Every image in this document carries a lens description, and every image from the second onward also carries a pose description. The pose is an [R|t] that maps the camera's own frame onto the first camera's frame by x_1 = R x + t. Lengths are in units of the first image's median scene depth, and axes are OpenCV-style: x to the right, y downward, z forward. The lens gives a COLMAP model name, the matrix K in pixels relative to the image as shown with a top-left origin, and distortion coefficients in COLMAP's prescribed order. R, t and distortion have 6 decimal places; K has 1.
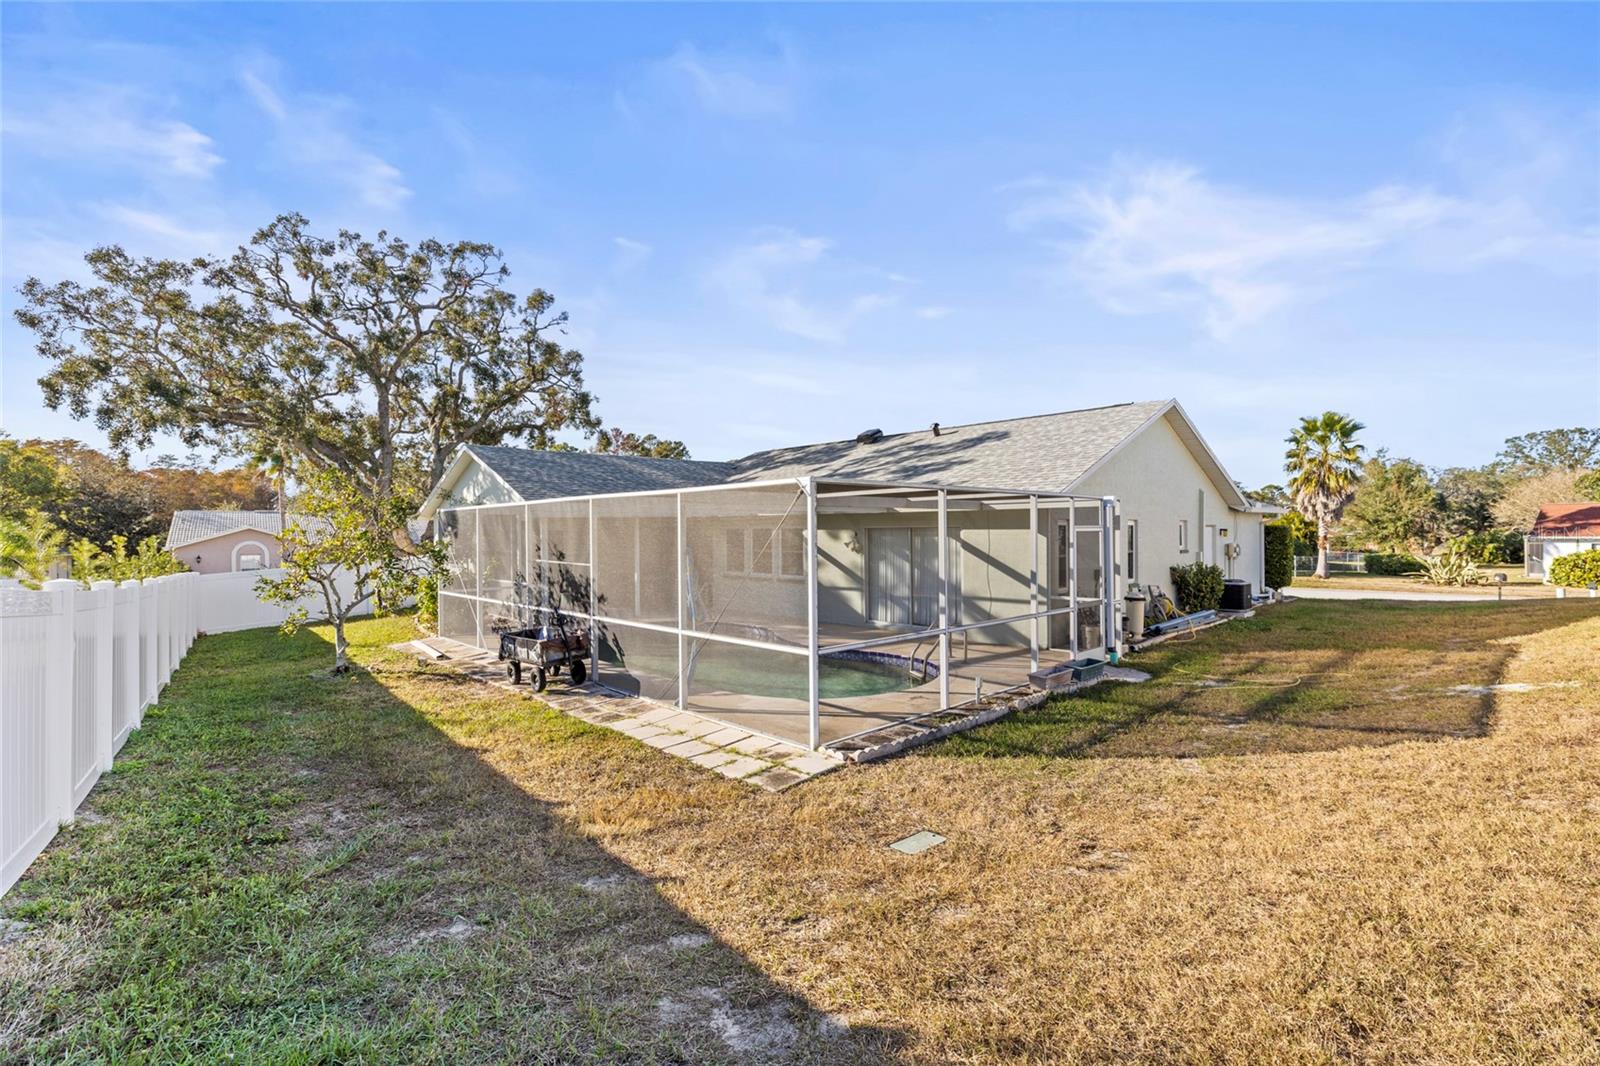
lens RADIAL K [[716.1, 0, 803.9], [0, 716.1, 530.9], [0, 0, 1]] dist [-0.021302, -0.000443]
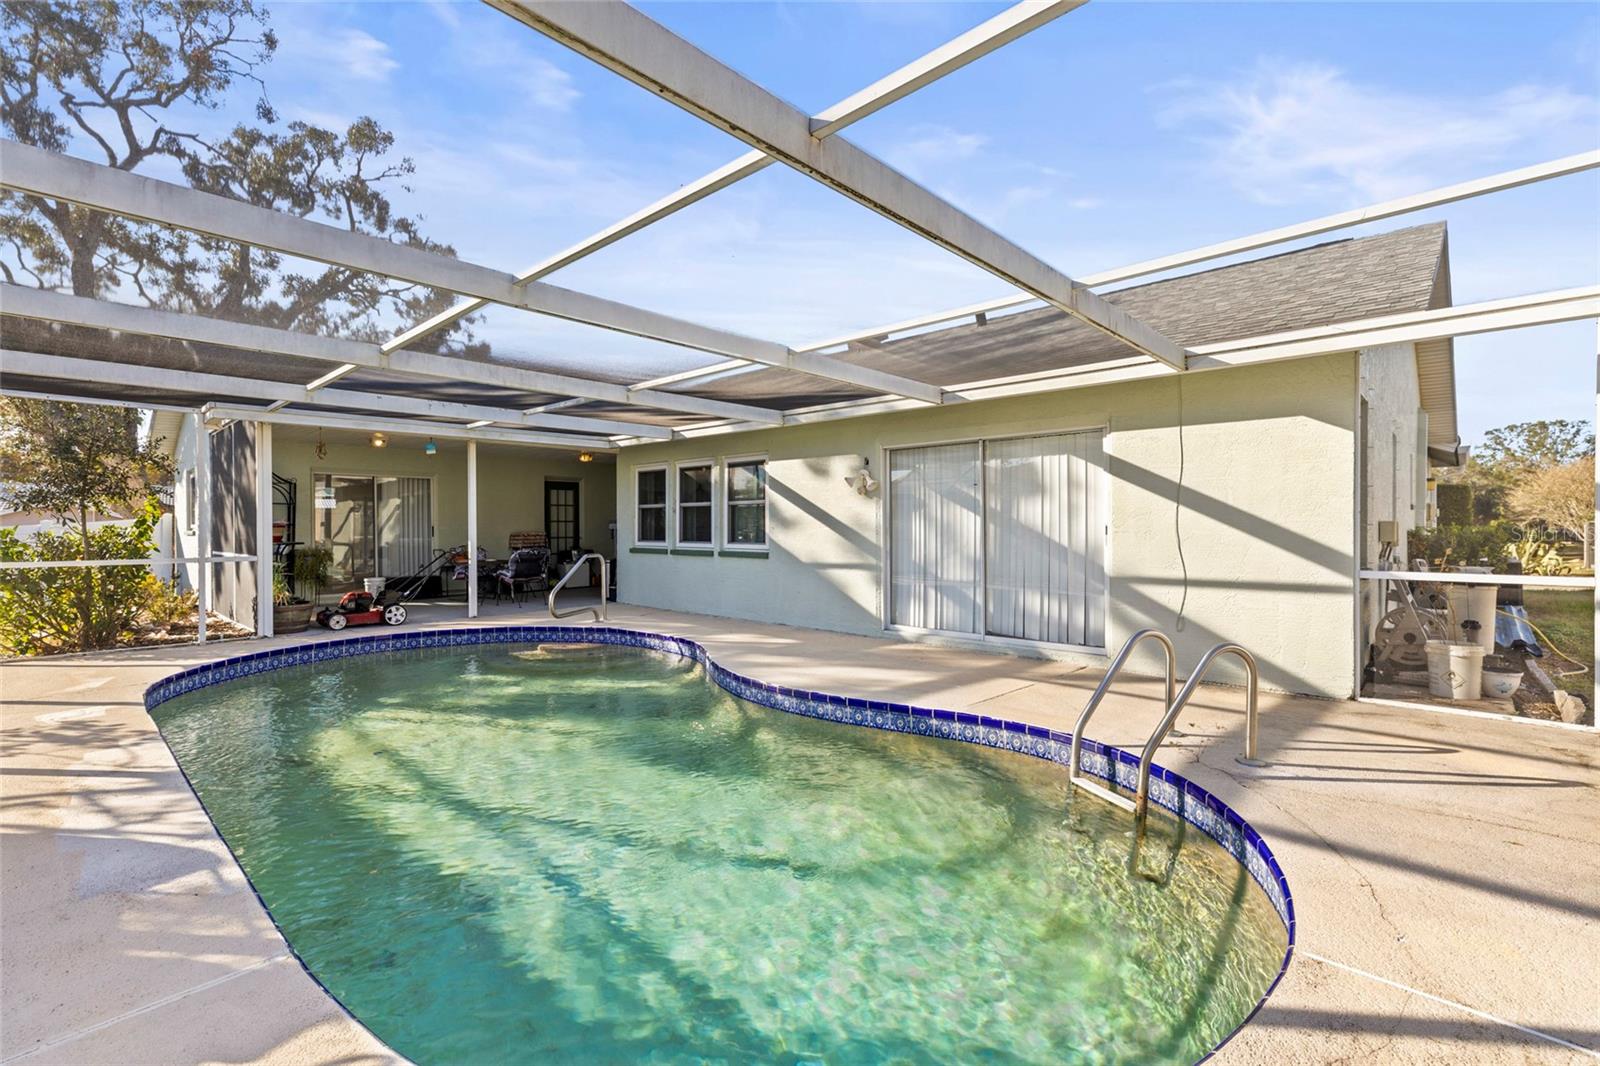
lens RADIAL K [[716.1, 0, 798.4], [0, 716.1, 533.9], [0, 0, 1]] dist [-0.021302, -0.000443]
pose [[0.999106, 0.004542, 0.042040, 0.002056], [-0.005039, 0.999918, 0.011733, 0.050030], [-0.041984, -0.011934, 0.999047, 0.465025]]
